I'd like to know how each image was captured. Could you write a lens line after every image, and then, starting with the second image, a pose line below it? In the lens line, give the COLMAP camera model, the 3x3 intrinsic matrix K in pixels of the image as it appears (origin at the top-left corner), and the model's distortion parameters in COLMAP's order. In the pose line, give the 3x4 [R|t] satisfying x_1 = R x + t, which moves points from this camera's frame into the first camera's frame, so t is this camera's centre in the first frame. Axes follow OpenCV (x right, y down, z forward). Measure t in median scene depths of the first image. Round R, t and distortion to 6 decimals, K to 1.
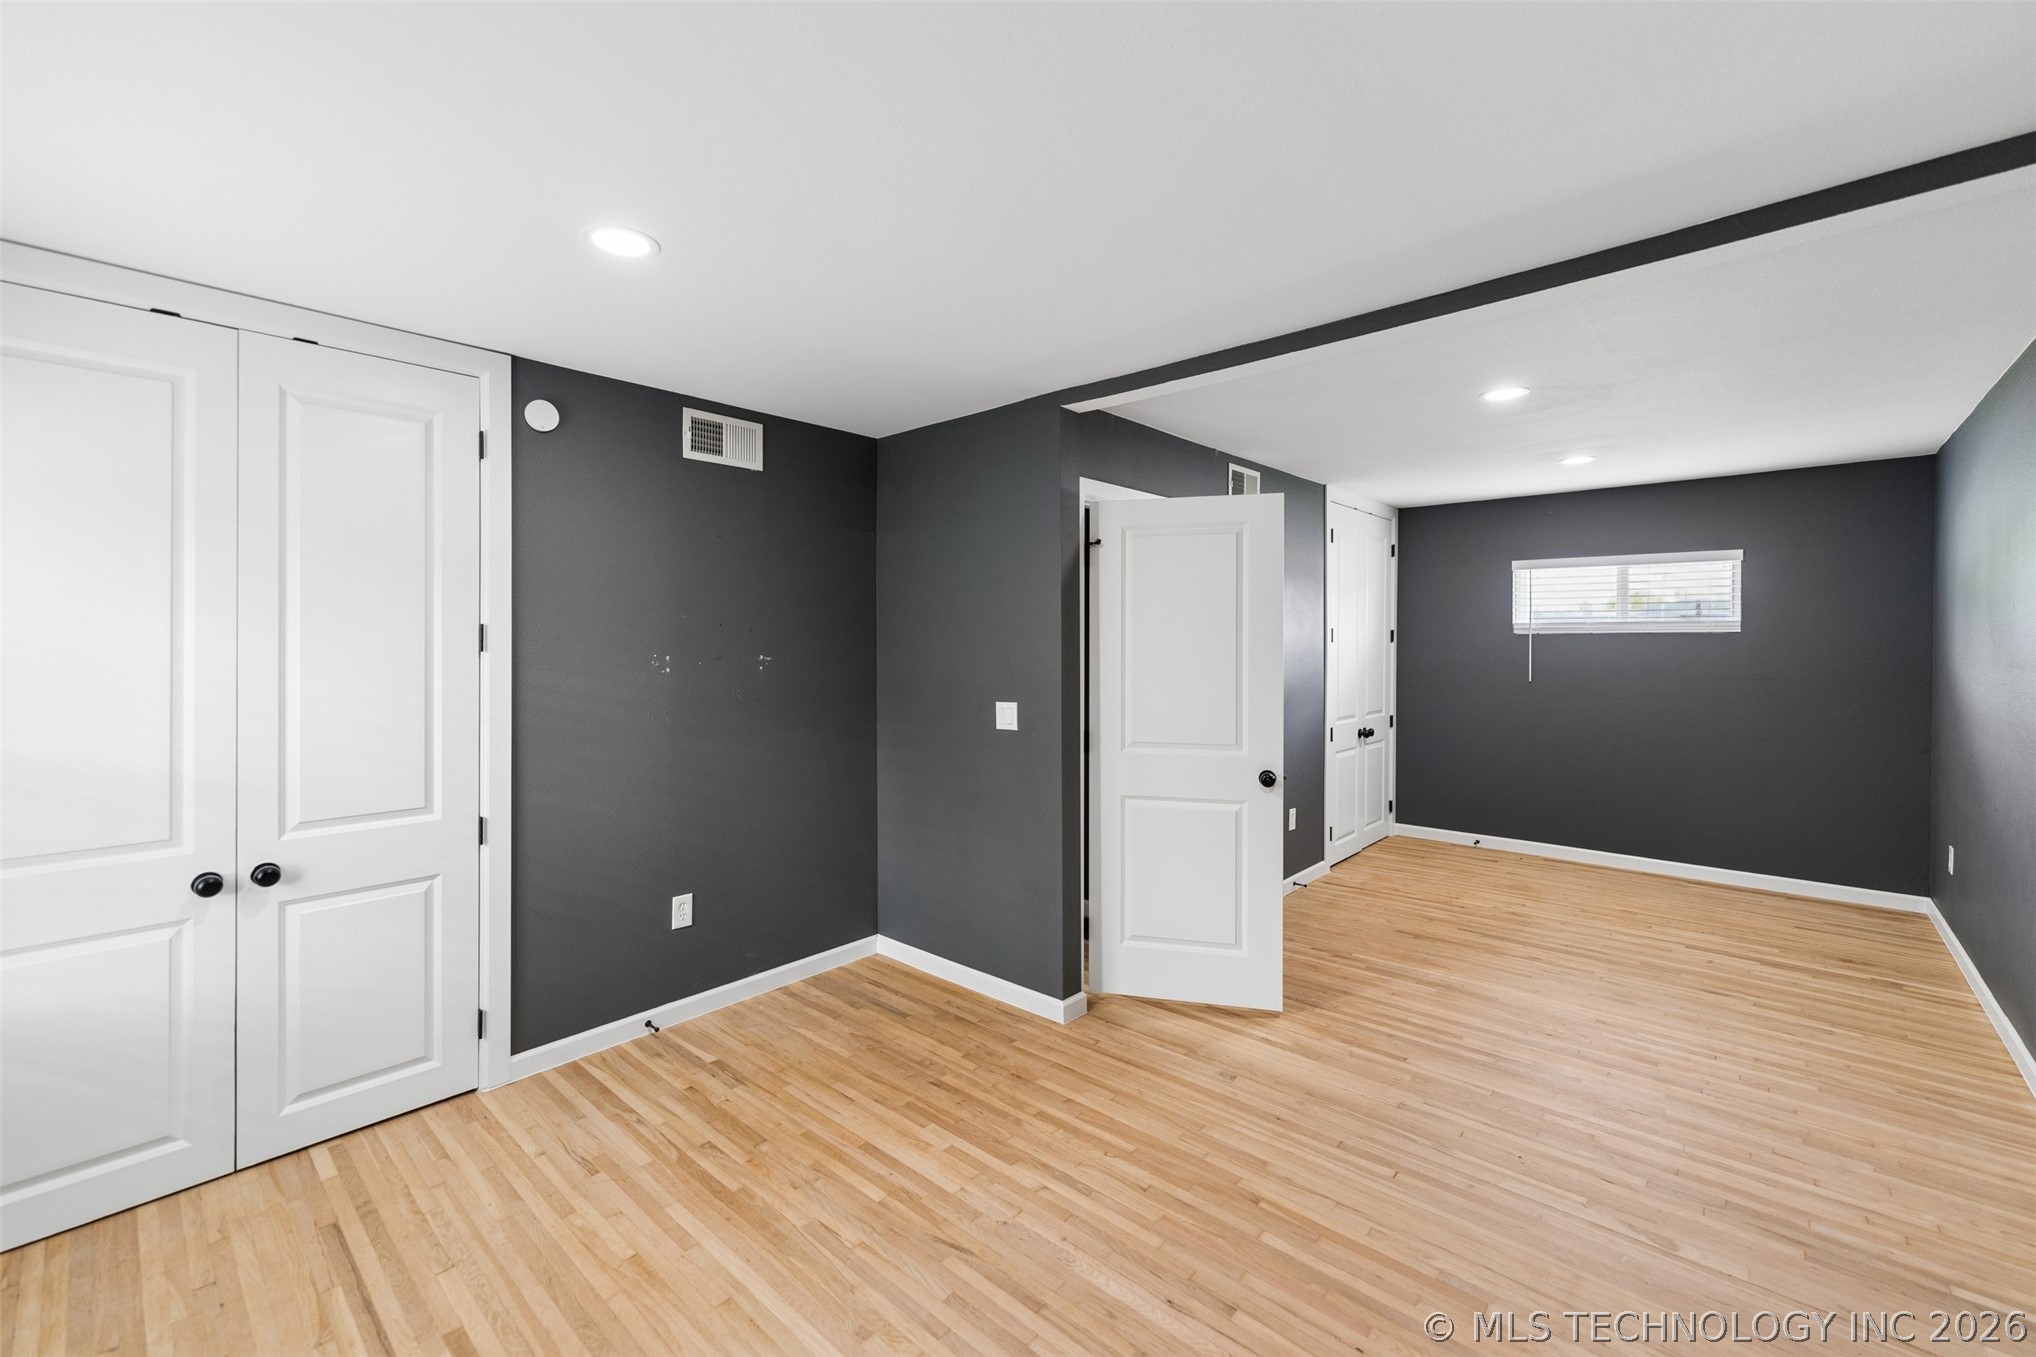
lens RADIAL K [[845.2, 0, 1020.6], [0, 845.2, 640.0], [0, 0, 1]] dist [-0.000432, 0.004506]
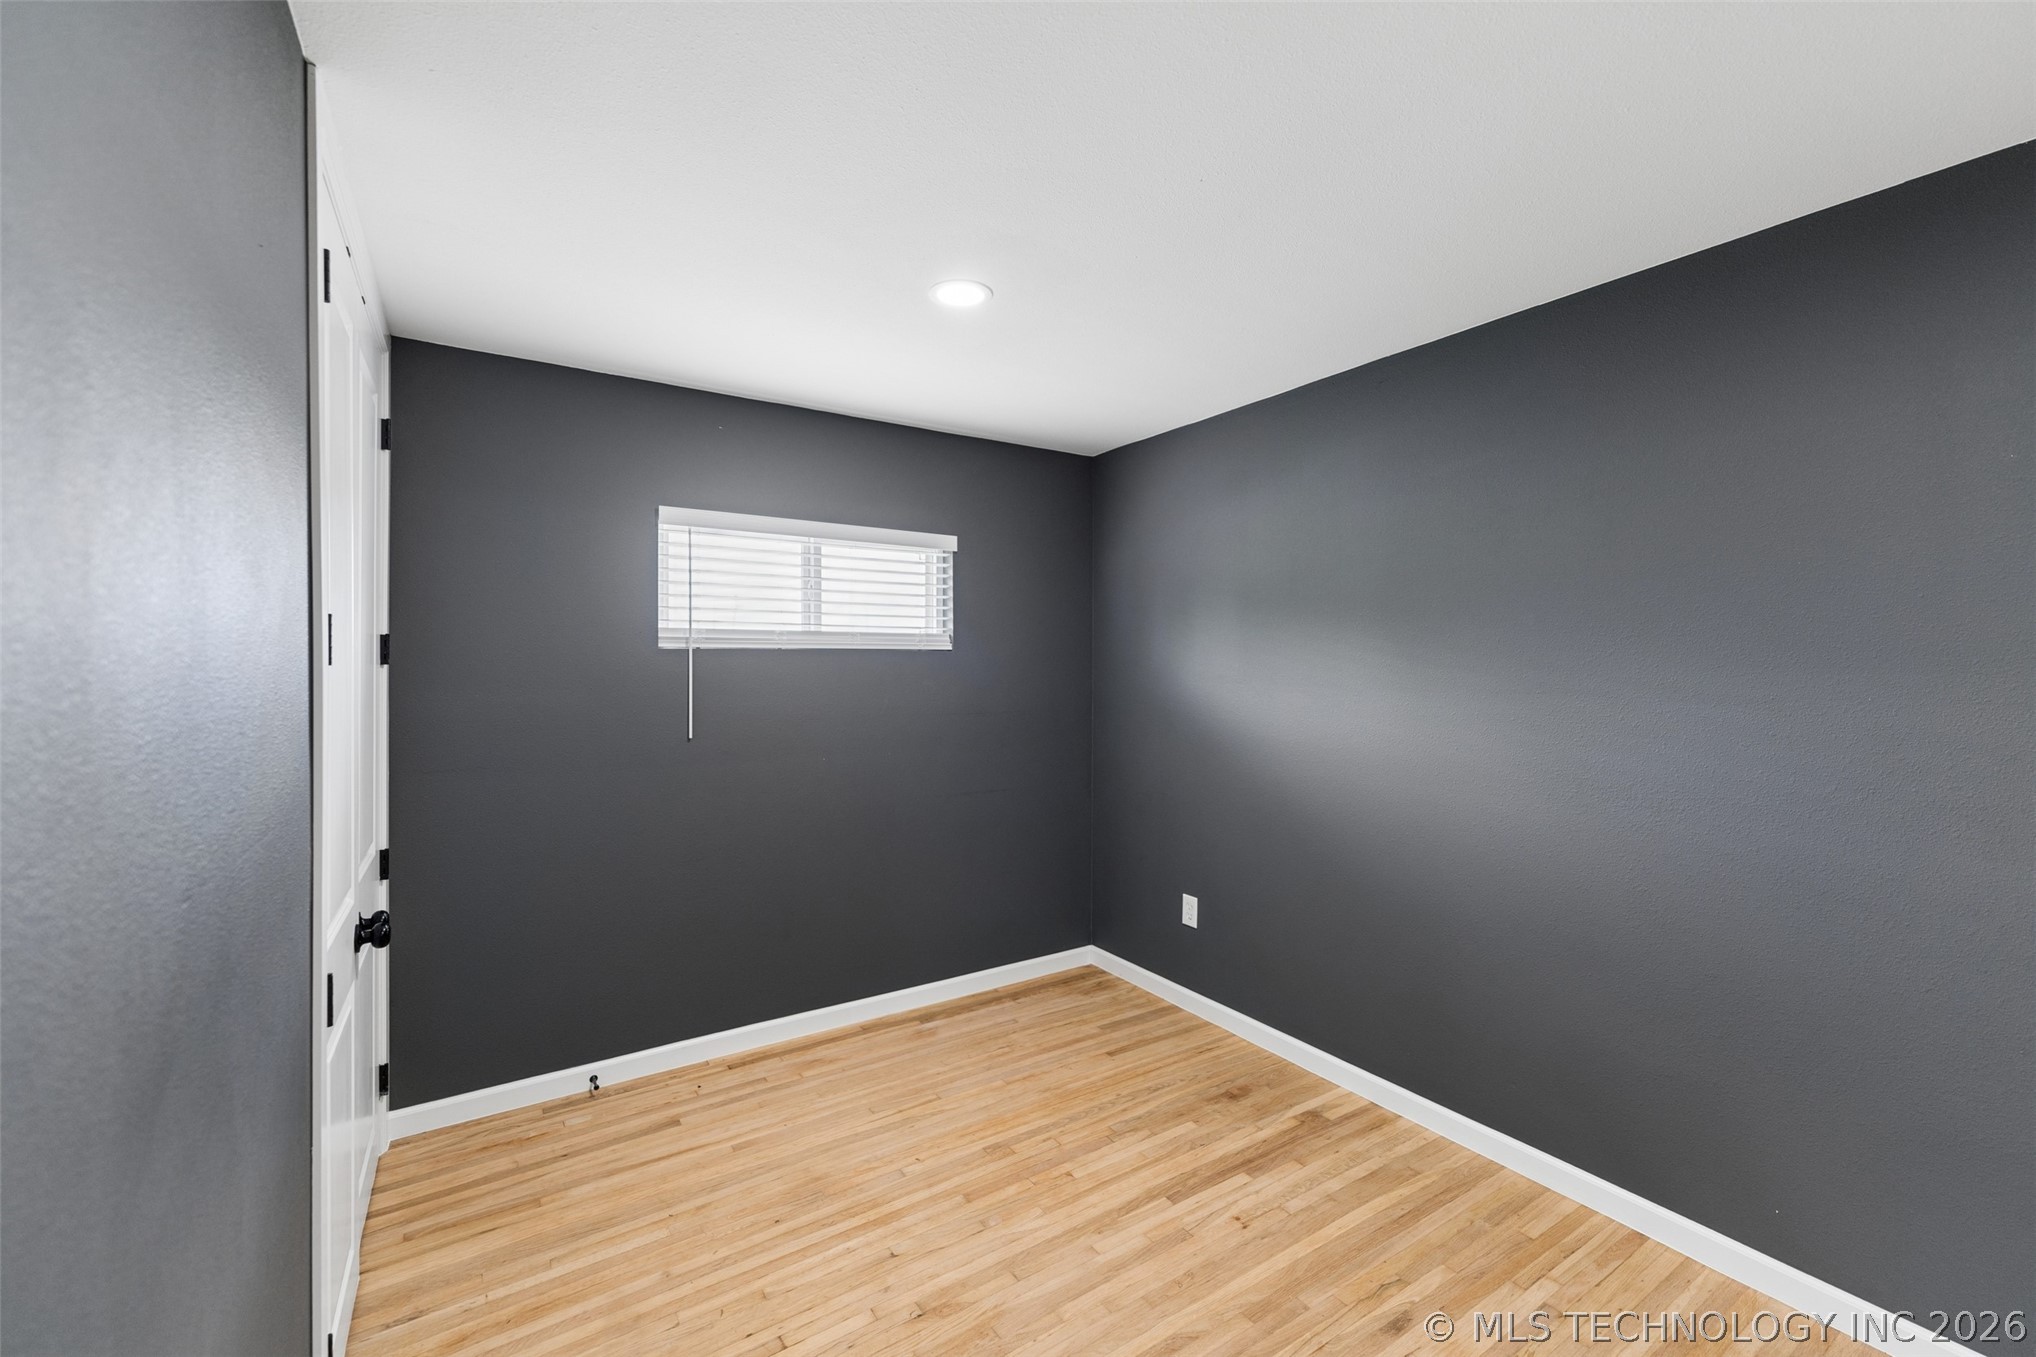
lens RADIAL K [[821.5, 0, 1013.5], [0, 821.5, 671.8], [0, 0, 1]] dist [0.000907, -0.000043]
pose [[0.249125, -0.012750, 0.968387, 0.180733], [-0.008694, 0.999844, 0.015401, -0.001982], [-0.968432, -0.012256, 0.248975, 0.774259]]
